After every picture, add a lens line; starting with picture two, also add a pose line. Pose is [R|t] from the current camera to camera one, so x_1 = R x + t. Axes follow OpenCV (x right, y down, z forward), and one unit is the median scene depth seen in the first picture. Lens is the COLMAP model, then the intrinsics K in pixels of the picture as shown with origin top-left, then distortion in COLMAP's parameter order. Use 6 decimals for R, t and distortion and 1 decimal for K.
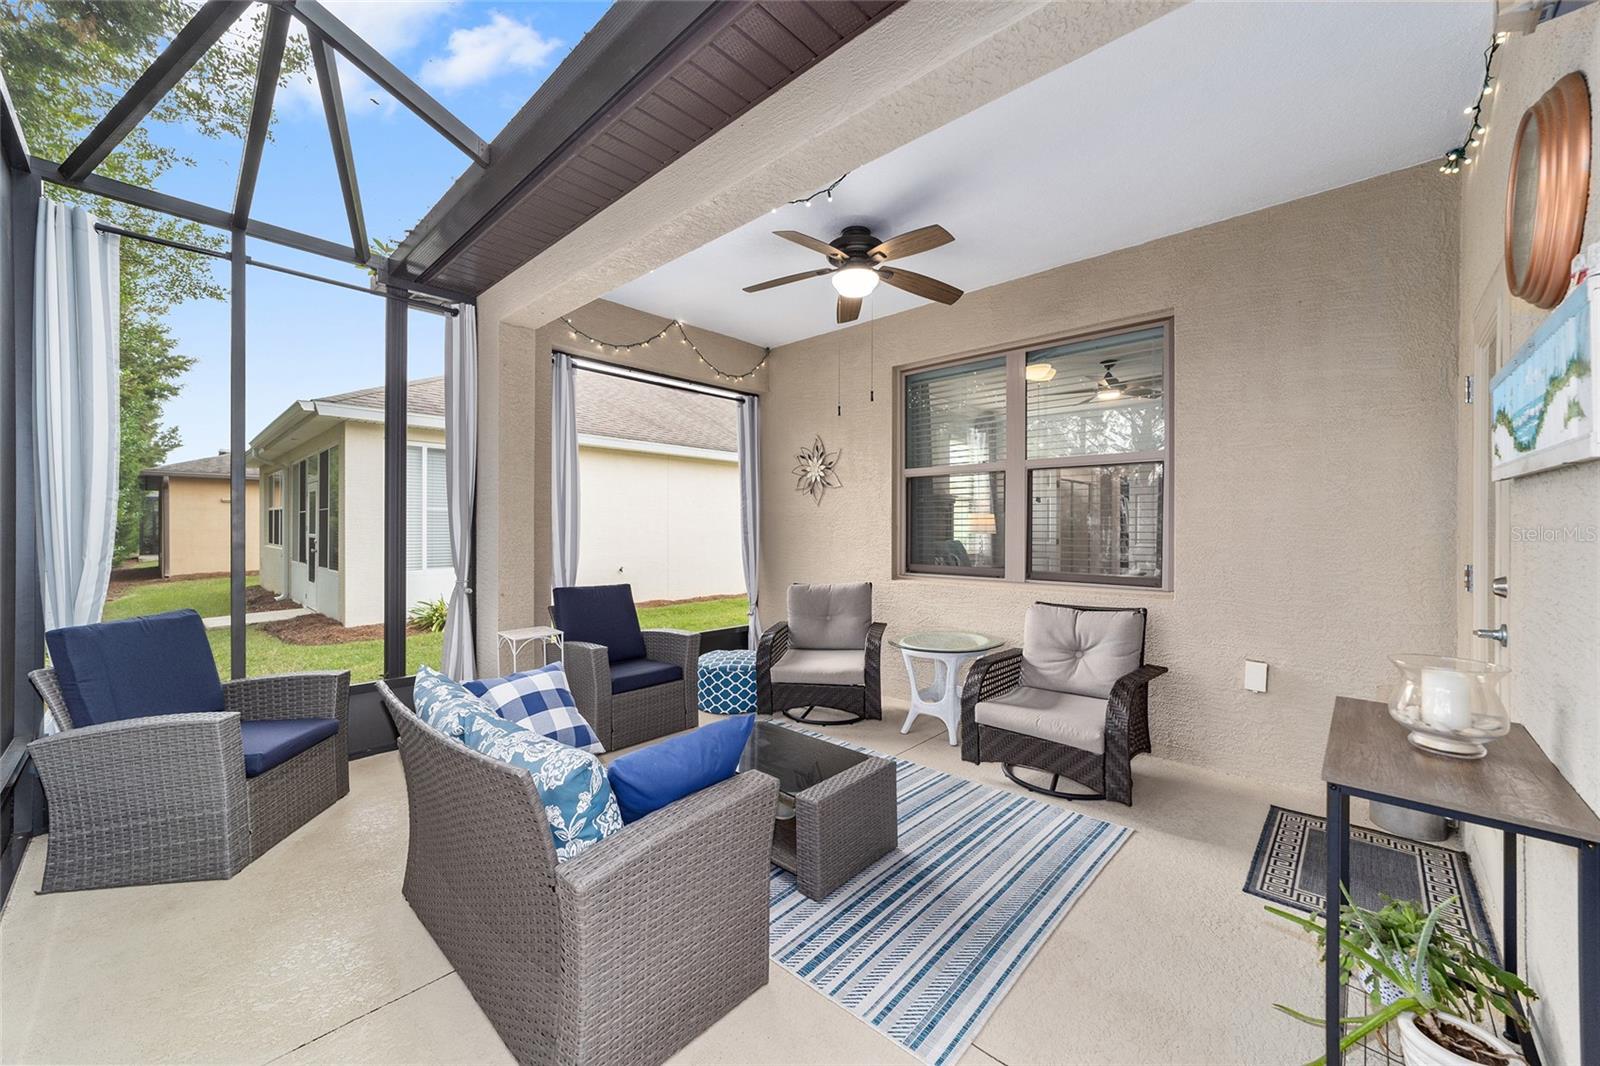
lens RADIAL K [[612.8, 0, 794.4], [0, 612.8, 530.2], [0, 0, 1]] dist [-0.017831, 0.009249]
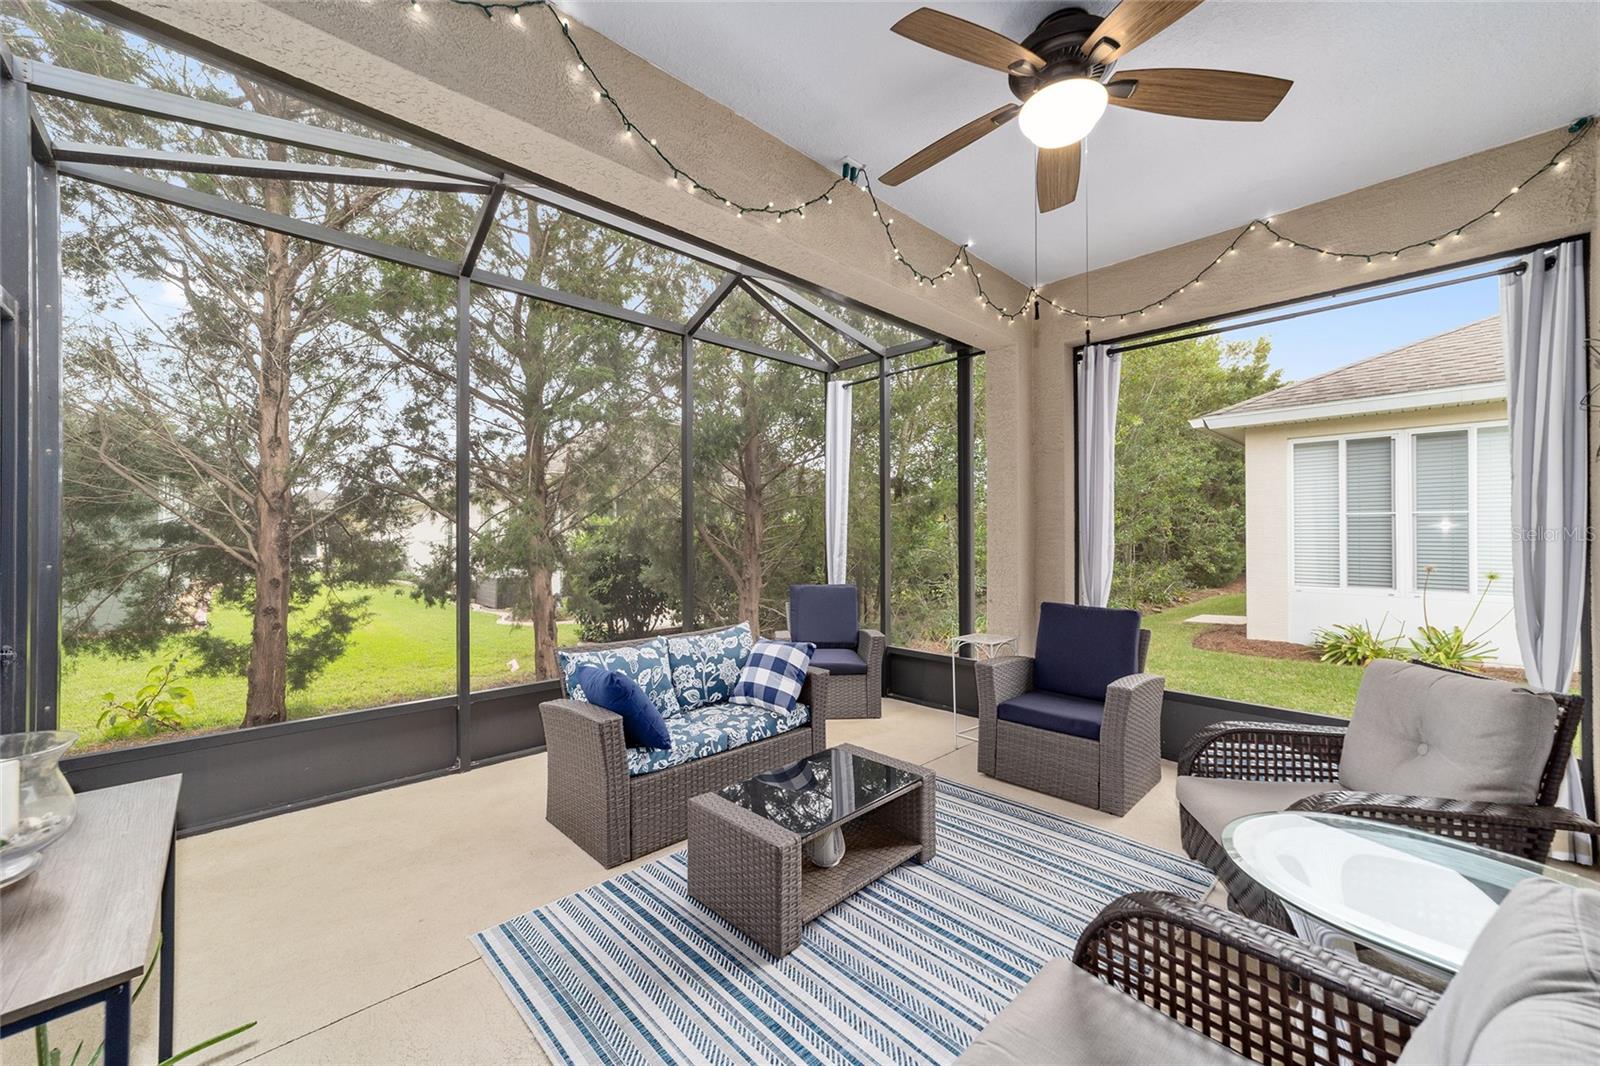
lens RADIAL K [[612.8, 0, 794.4], [0, 612.8, 530.2], [0, 0, 1]] dist [-0.017831, 0.009249]
pose [[-0.063209, -0.012439, -0.997923, 0.962083], [-0.001111, 0.999923, -0.012394, -0.009077], [0.998000, 0.000325, -0.063218, 1.099822]]
